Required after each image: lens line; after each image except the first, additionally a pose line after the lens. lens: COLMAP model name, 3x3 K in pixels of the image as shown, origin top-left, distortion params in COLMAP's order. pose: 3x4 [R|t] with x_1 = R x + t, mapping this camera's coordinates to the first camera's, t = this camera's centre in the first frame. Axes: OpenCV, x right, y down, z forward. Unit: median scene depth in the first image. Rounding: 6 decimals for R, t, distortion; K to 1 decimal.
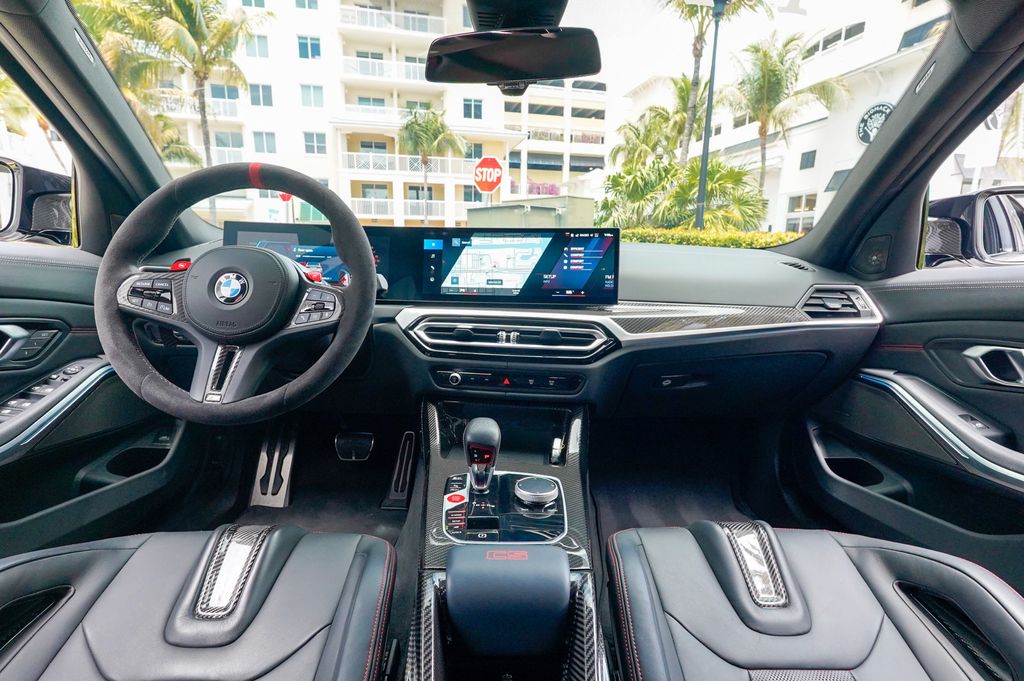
lens RADIAL K [[473.8, 0, 509.8], [0, 473.8, 342.7], [0, 0, 1]] dist [-0.018347, 0.011944]
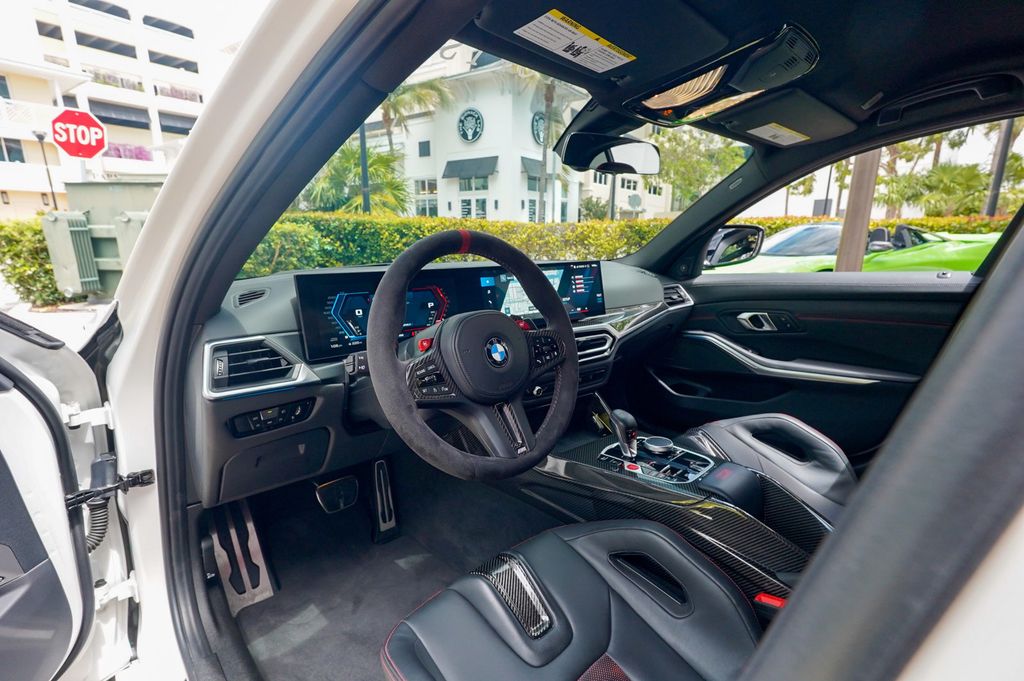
lens RADIAL K [[473.8, 0, 509.8], [0, 473.8, 342.7], [0, 0, 1]] dist [-0.018347, 0.011944]
pose [[0.739314, -0.169189, 0.651758, -0.891550], [0.137677, 0.985453, 0.099640, -0.169255], [-0.659135, 0.016067, 0.751853, 0.110382]]
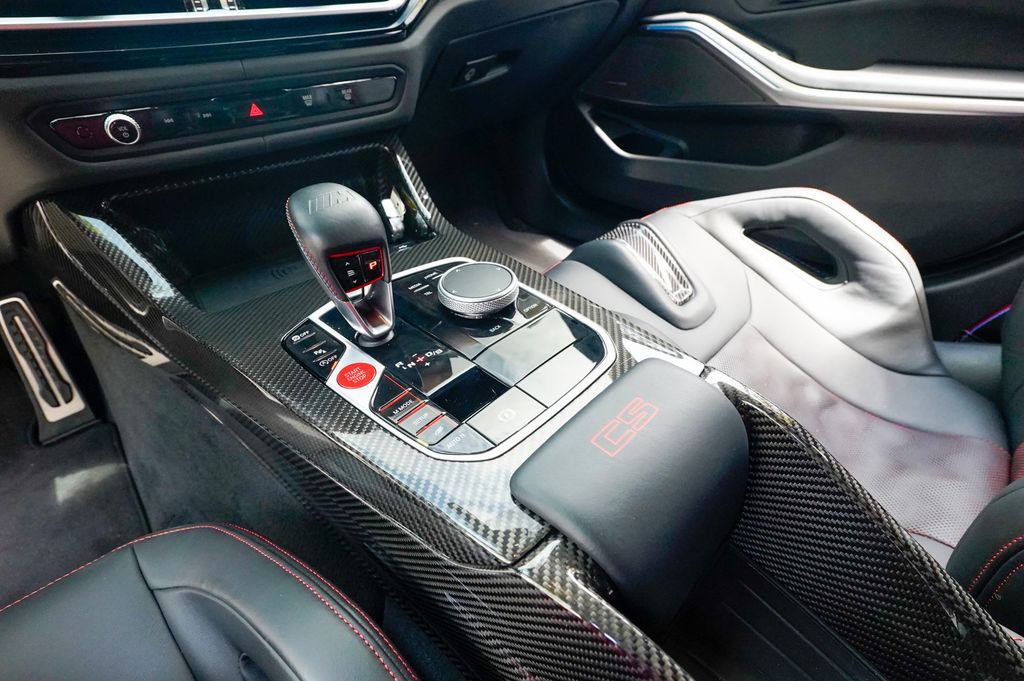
lens RADIAL K [[466.3, 0, 513.3], [0, 466.3, 344.8], [0, 0, 1]] dist [-0.001719, 0.000042]
pose [[0.712712, -0.465586, 0.524664, -0.160757], [0.145312, 0.829735, 0.538911, 0.058774], [-0.686241, -0.307848, 0.659017, 0.427416]]
